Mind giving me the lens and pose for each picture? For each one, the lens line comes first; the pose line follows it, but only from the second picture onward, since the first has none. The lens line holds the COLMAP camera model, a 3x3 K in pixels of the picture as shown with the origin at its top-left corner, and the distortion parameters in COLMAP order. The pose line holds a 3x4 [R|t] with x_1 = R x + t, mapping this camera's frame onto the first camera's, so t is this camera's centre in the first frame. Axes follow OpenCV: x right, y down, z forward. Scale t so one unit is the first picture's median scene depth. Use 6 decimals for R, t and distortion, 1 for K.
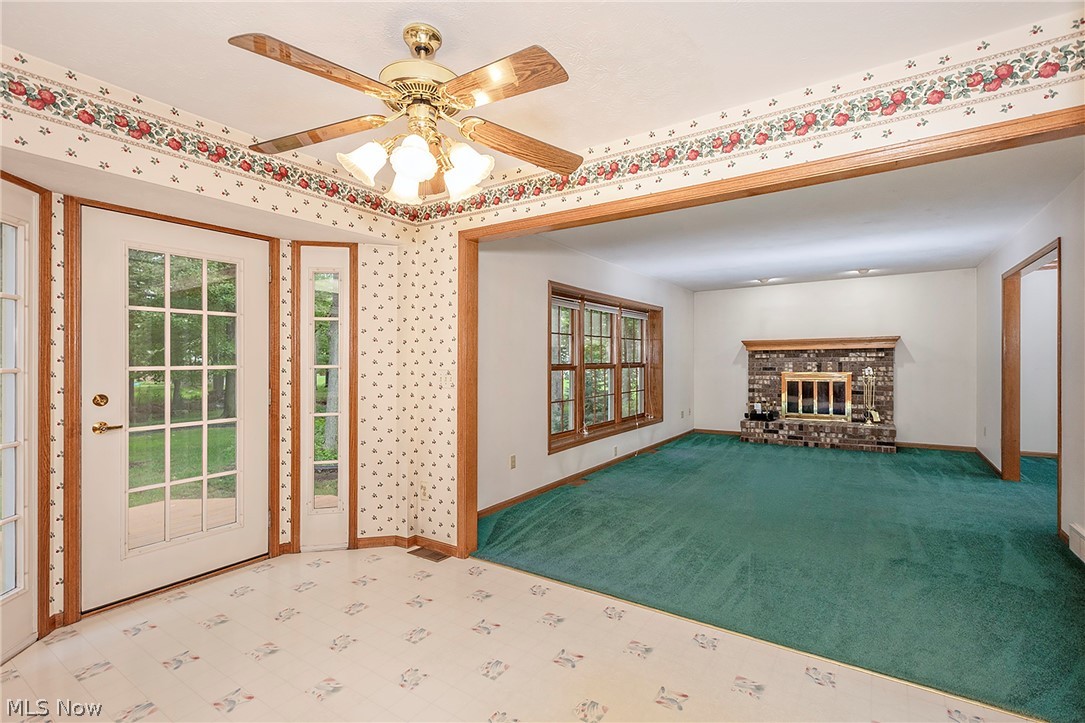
lens RADIAL K [[503.4, 0, 527.6], [0, 503.4, 366.7], [0, 0, 1]] dist [0.000347, -0.000399]
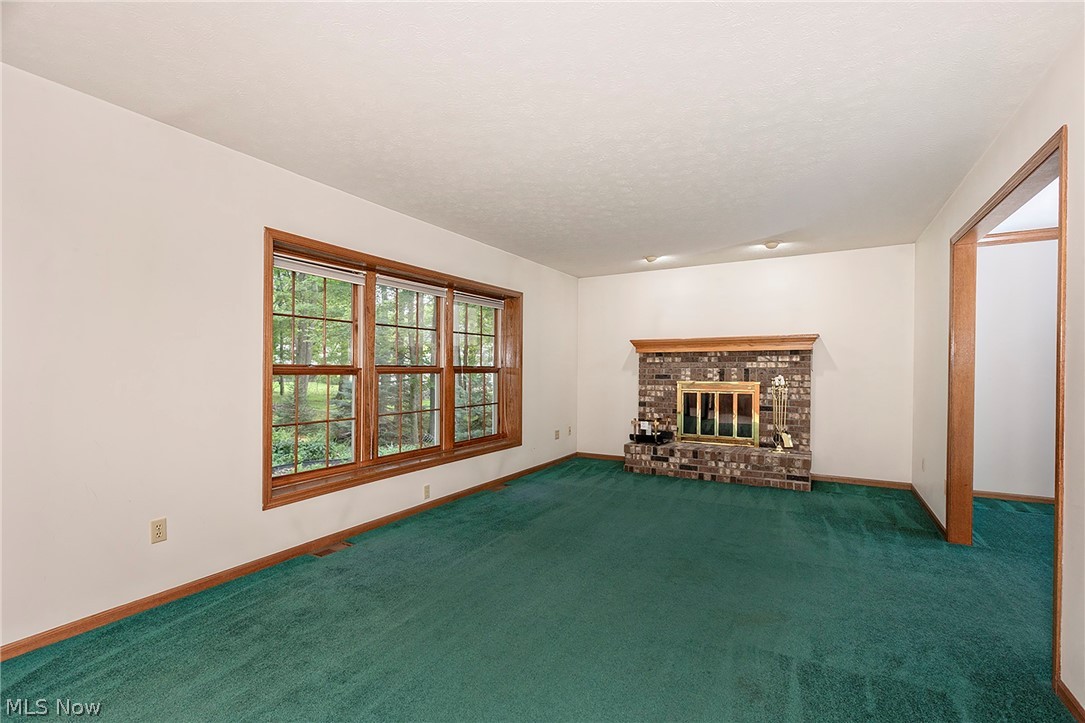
lens RADIAL K [[491.1, 0, 544.4], [0, 491.1, 375.5], [0, 0, 1]] dist [0.001074, 0.000246]
pose [[0.996283, 0.010873, 0.085454, 0.255729], [-0.010845, 0.999941, -0.000789, 0.005590], [-0.085458, -0.000141, 0.996342, 0.287546]]
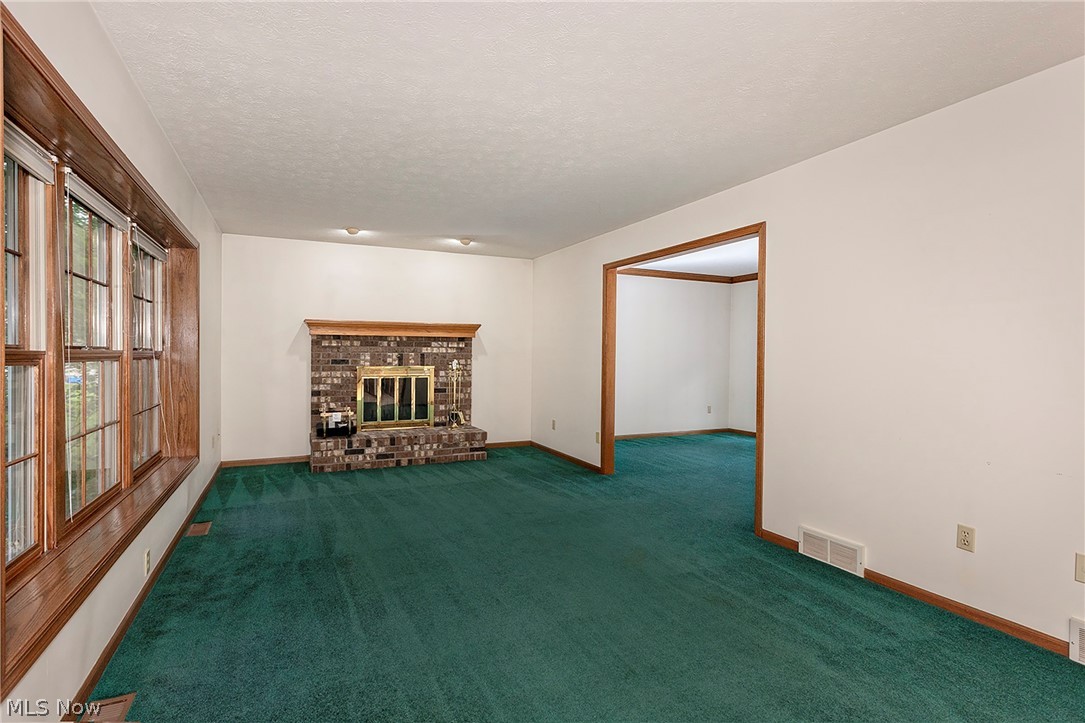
lens RADIAL K [[508.9, 0, 462.6], [0, 508.9, 363.3], [0, 0, 1]] dist [-0.001108, -0.000167]
pose [[0.539973, -0.000533, 0.841682, -0.028220], [-0.001457, 0.999998, 0.001568, 0.005523], [-0.841681, -0.002073, 0.539971, 0.518033]]
